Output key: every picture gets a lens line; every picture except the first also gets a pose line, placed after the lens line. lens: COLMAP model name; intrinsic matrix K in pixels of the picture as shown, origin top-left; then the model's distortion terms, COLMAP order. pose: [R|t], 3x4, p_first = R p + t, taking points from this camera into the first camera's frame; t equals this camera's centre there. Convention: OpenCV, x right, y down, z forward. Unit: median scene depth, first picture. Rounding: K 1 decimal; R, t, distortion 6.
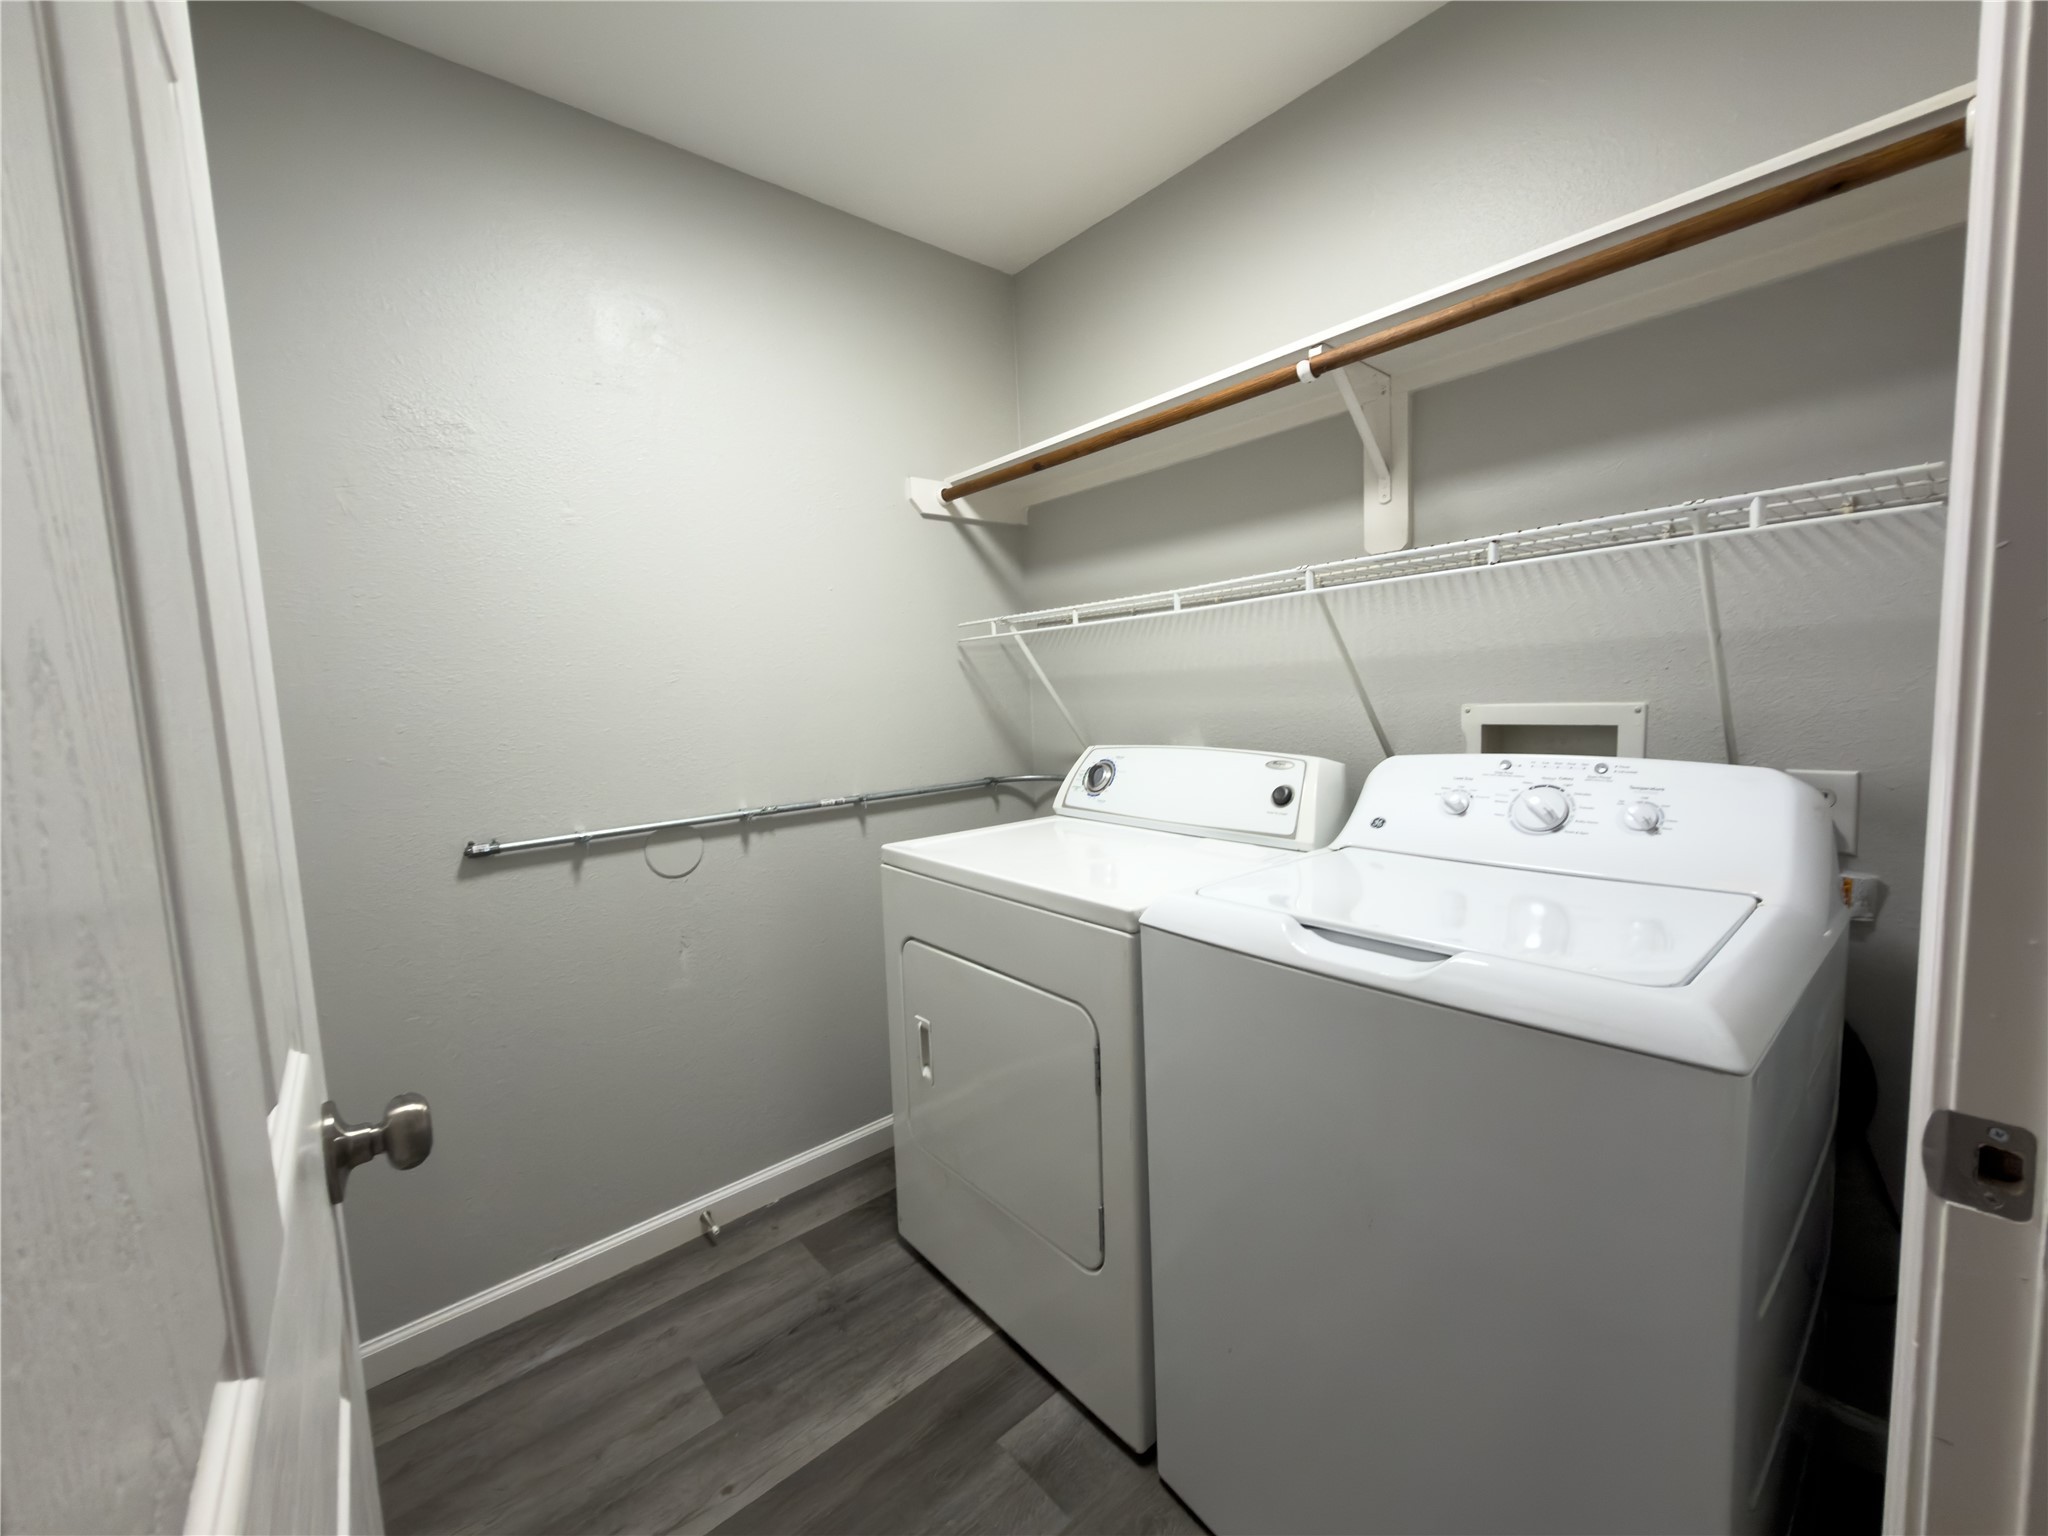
lens RADIAL K [[812.4, 0, 1025.4], [0, 812.4, 768.7], [0, 0, 1]] dist [-0.000439, 0.000436]
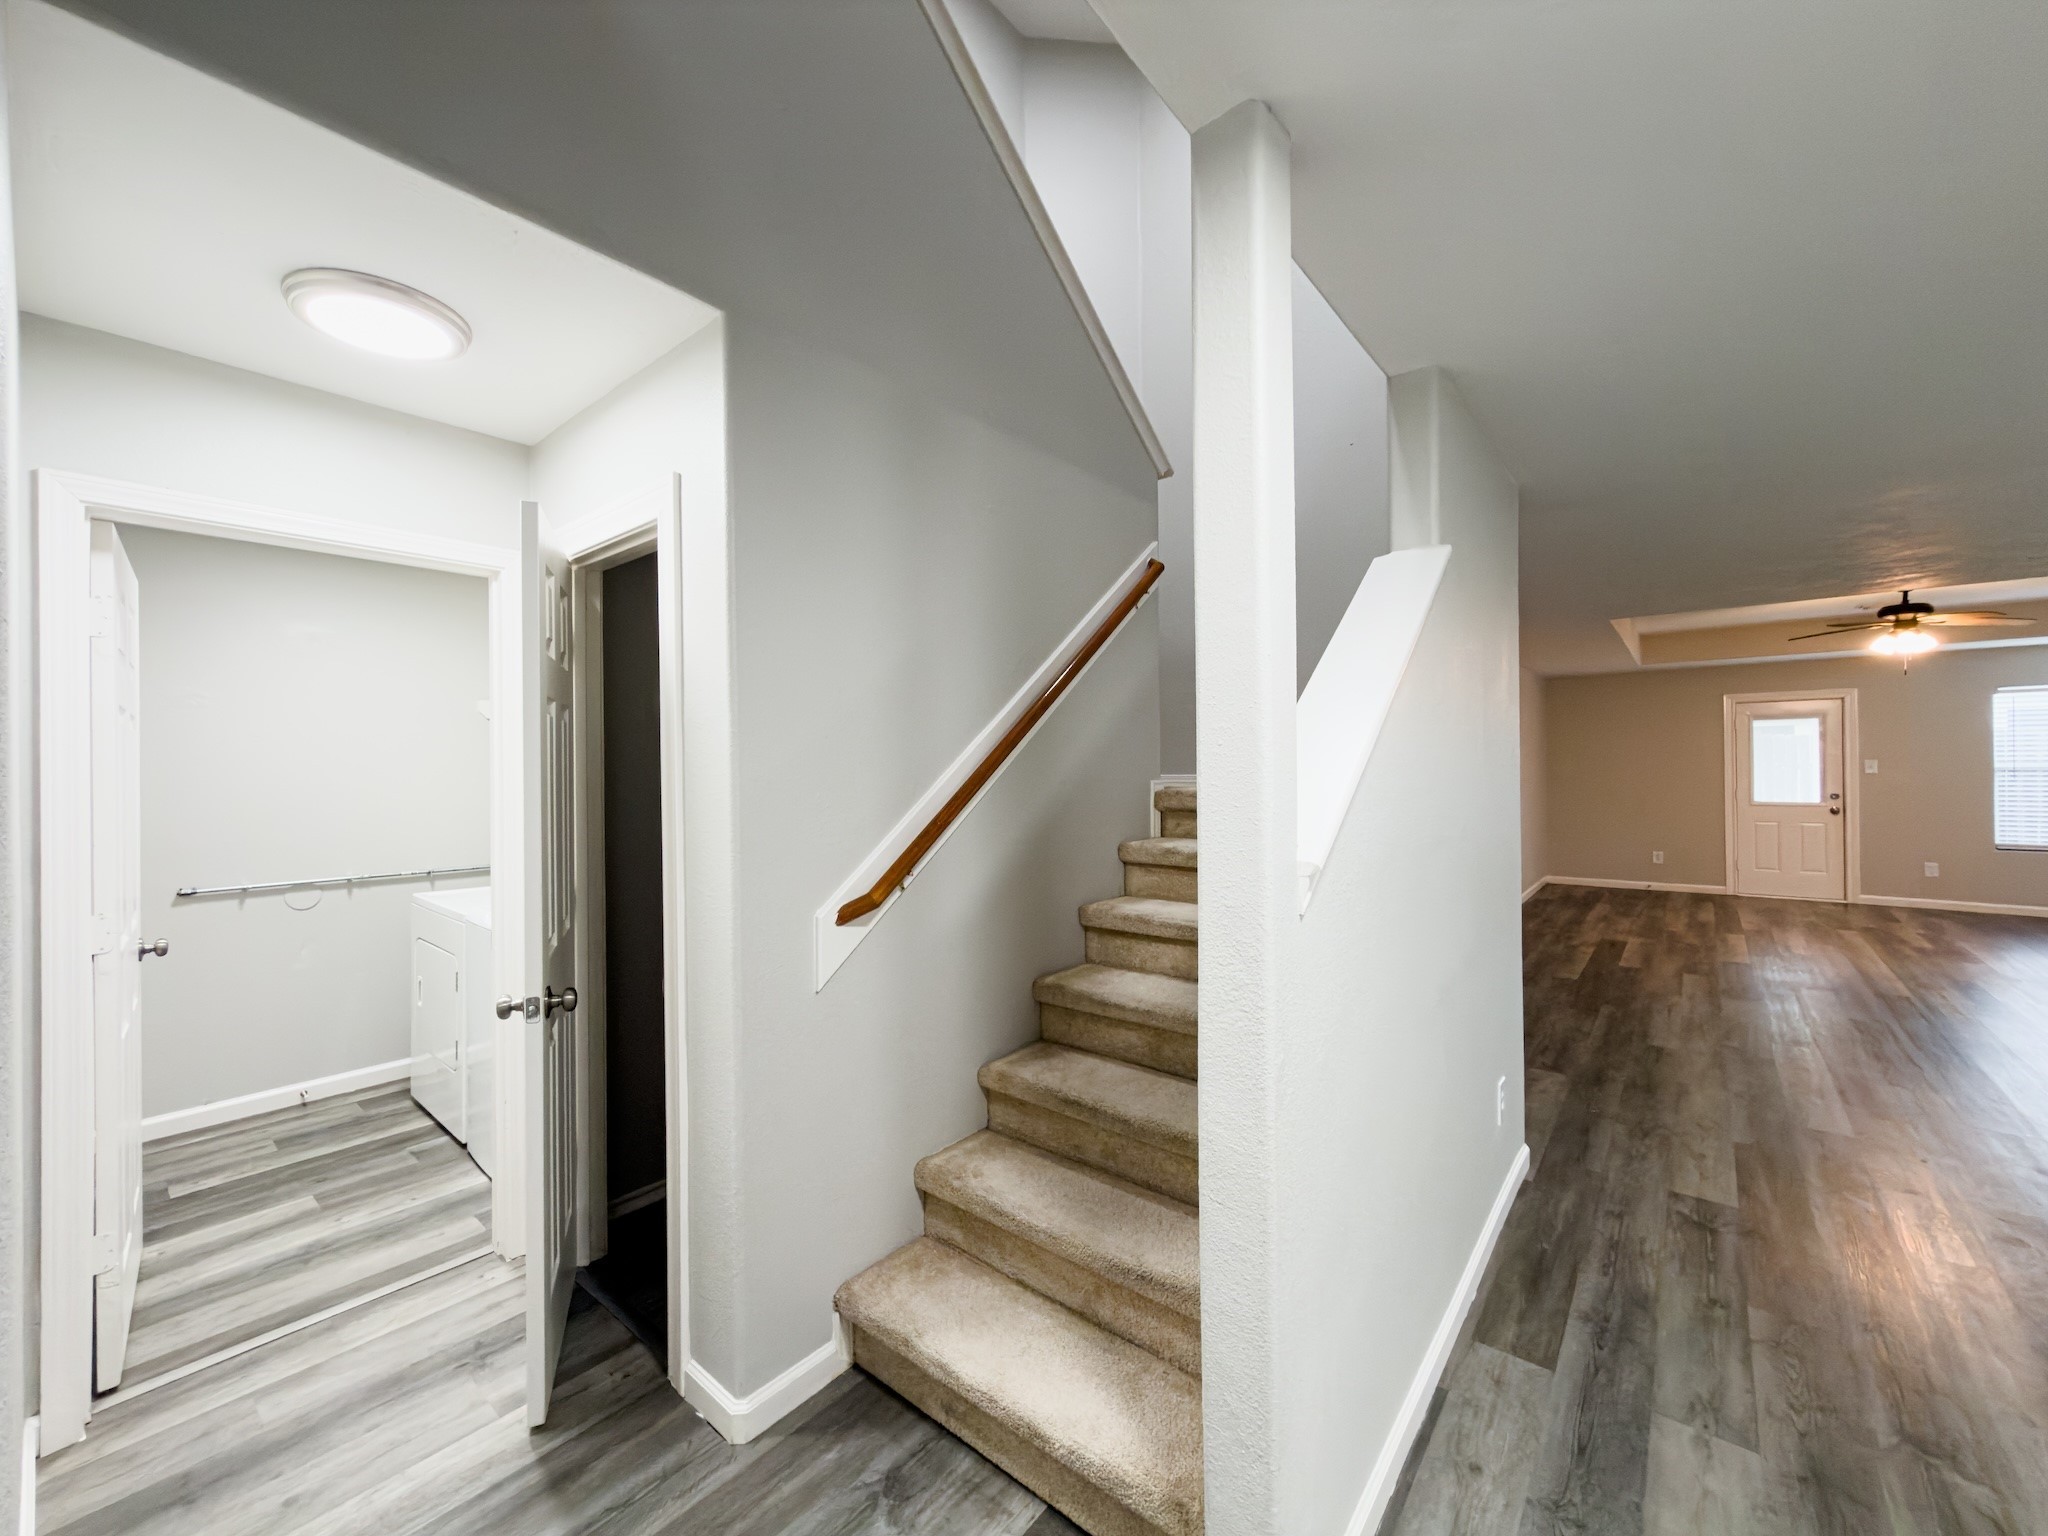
lens RADIAL K [[797.7, 0, 1029.4], [0, 797.7, 766.6], [0, 0, 1]] dist [0.002100, 0.000366]
pose [[0.979723, 0.063188, 0.190129, 1.007348], [-0.047327, 0.995097, -0.086842, -0.140446], [-0.194685, 0.076083, 0.977911, -1.413320]]
